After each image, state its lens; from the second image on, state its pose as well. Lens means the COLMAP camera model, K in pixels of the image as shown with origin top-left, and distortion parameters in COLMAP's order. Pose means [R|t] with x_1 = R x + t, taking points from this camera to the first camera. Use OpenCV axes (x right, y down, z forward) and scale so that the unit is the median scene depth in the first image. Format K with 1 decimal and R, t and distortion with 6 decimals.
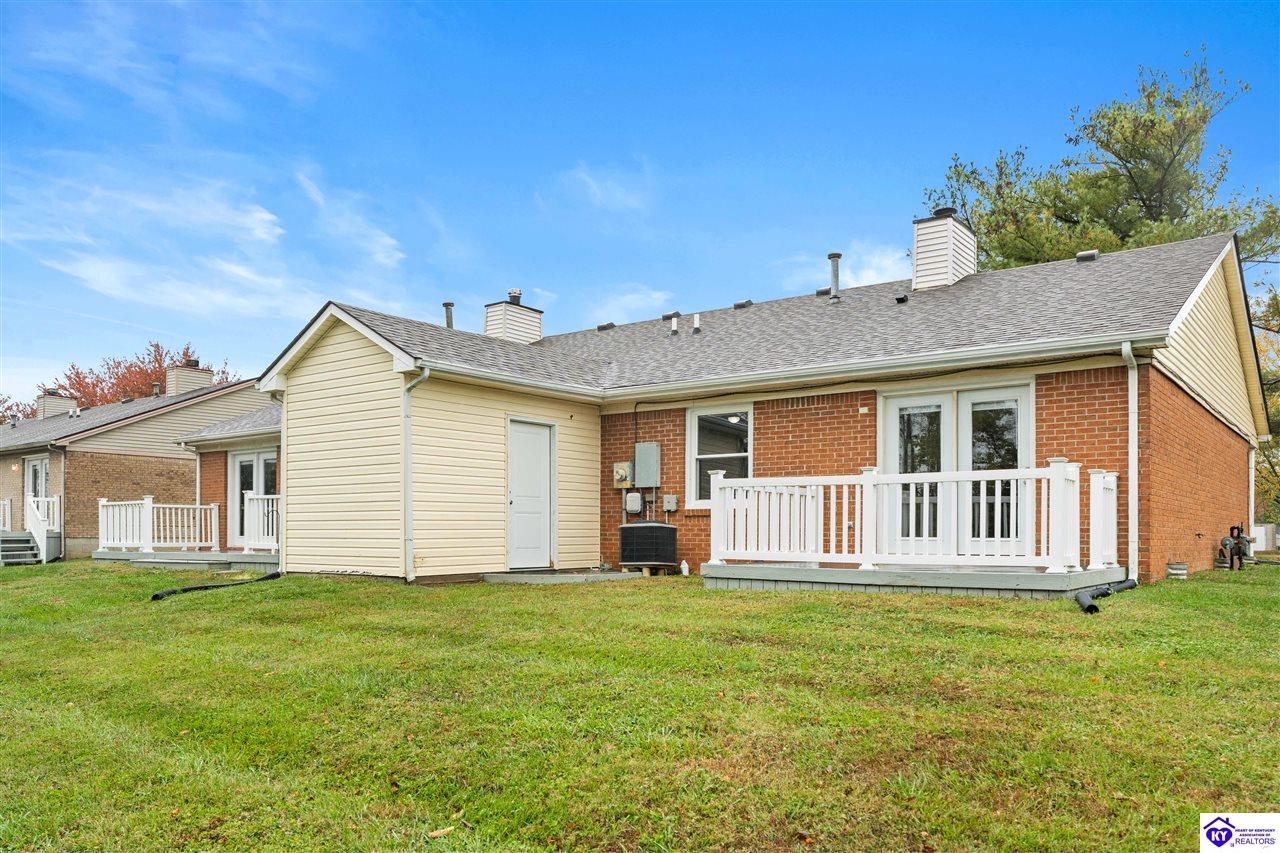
lens RADIAL K [[959.6, 0, 640.0], [0, 959.6, 426.5], [0, 0, 1]] dist [0.002961, 0.000618]
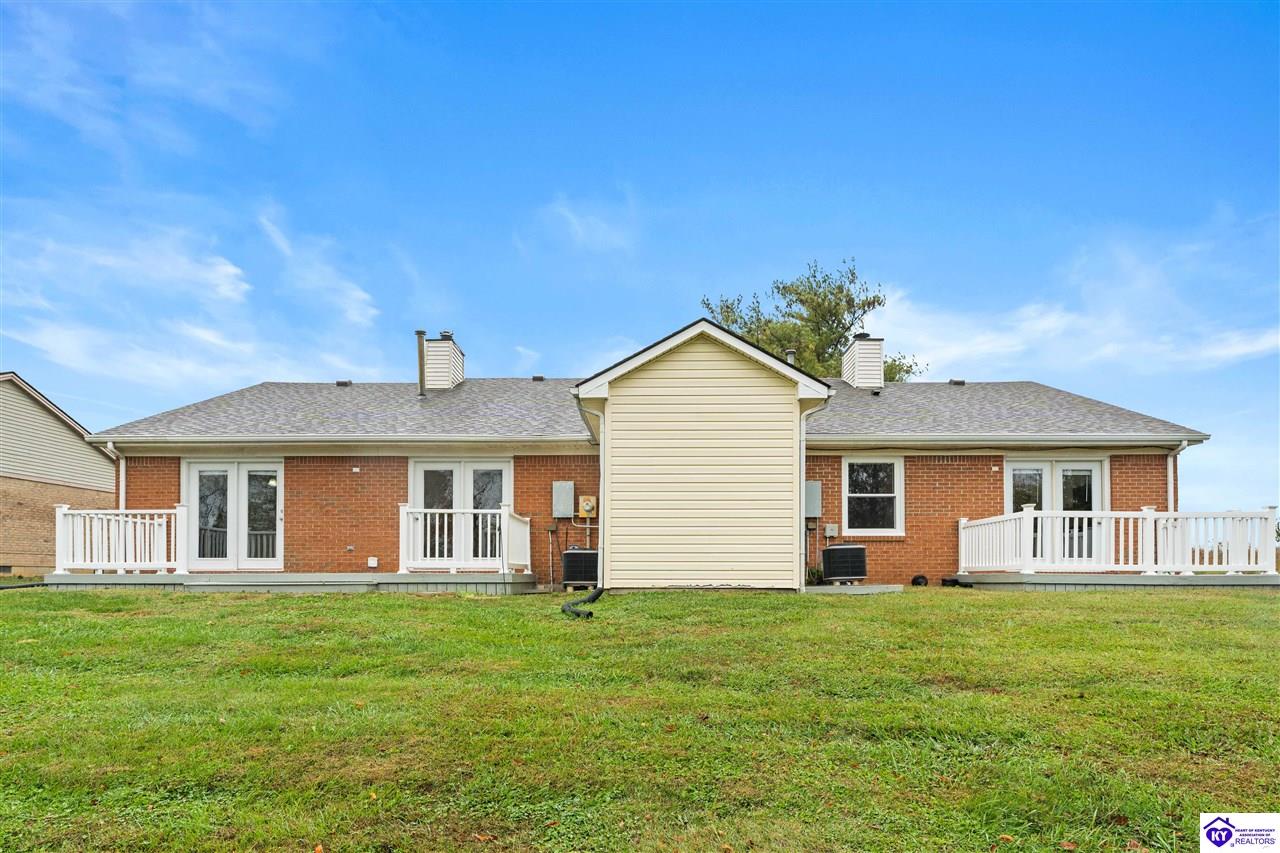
lens RADIAL K [[731.6, 0, 640.2], [0, 731.6, 470.6], [0, 0, 1]] dist [-0.020760, 0.000060]
pose [[0.816059, 0.080755, 0.572300, -0.803730], [-0.066043, 0.996734, -0.046472, 0.069837], [-0.574183, 0.000128, 0.818727, 0.406460]]
